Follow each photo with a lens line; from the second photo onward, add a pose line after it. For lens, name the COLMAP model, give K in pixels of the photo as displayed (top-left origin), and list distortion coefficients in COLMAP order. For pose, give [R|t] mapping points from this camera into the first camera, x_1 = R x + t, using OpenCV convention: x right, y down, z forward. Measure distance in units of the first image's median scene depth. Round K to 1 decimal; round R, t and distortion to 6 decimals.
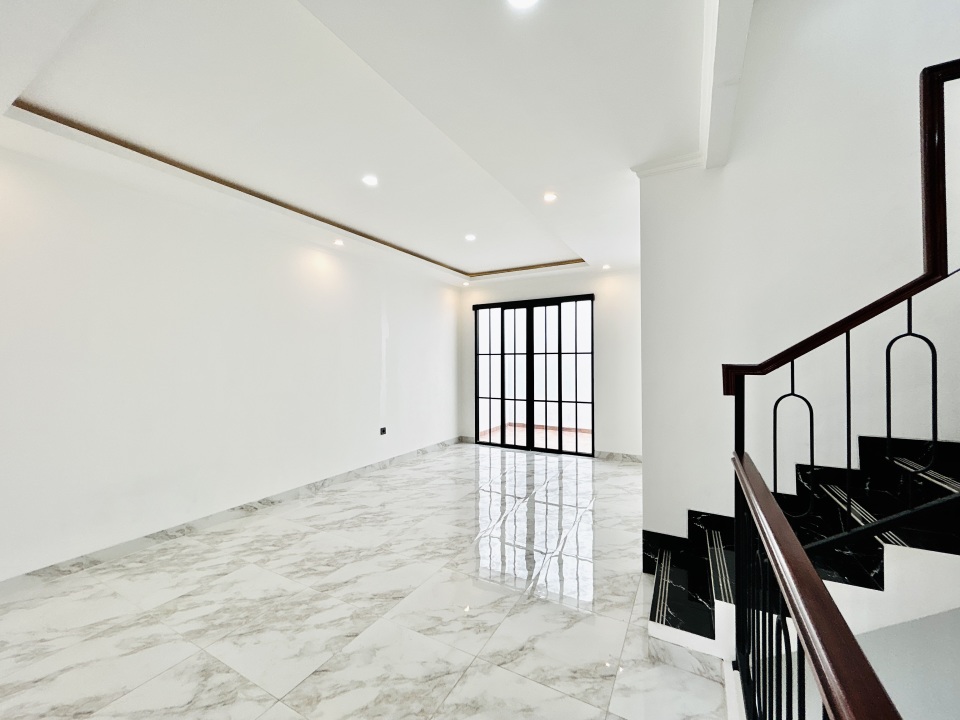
lens RADIAL K [[391.2, 0, 488.5], [0, 391.2, 361.8], [0, 0, 1]] dist [-0.001968, 0.001564]
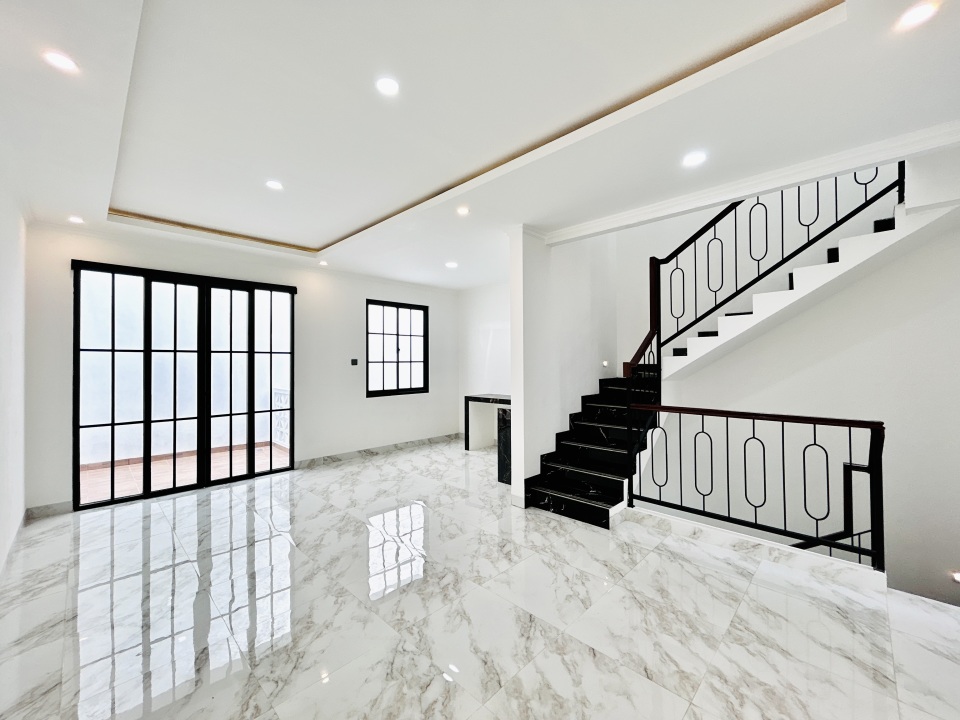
lens RADIAL K [[391.2, 0, 465.5], [0, 391.2, 359.9], [0, 0, 1]] dist [-0.001968, 0.001564]
pose [[0.284454, 0.007978, 0.958656, -0.478624], [0.003682, 0.999949, -0.009414, 0.003425], [-0.958683, 0.006207, 0.284410, 0.366191]]
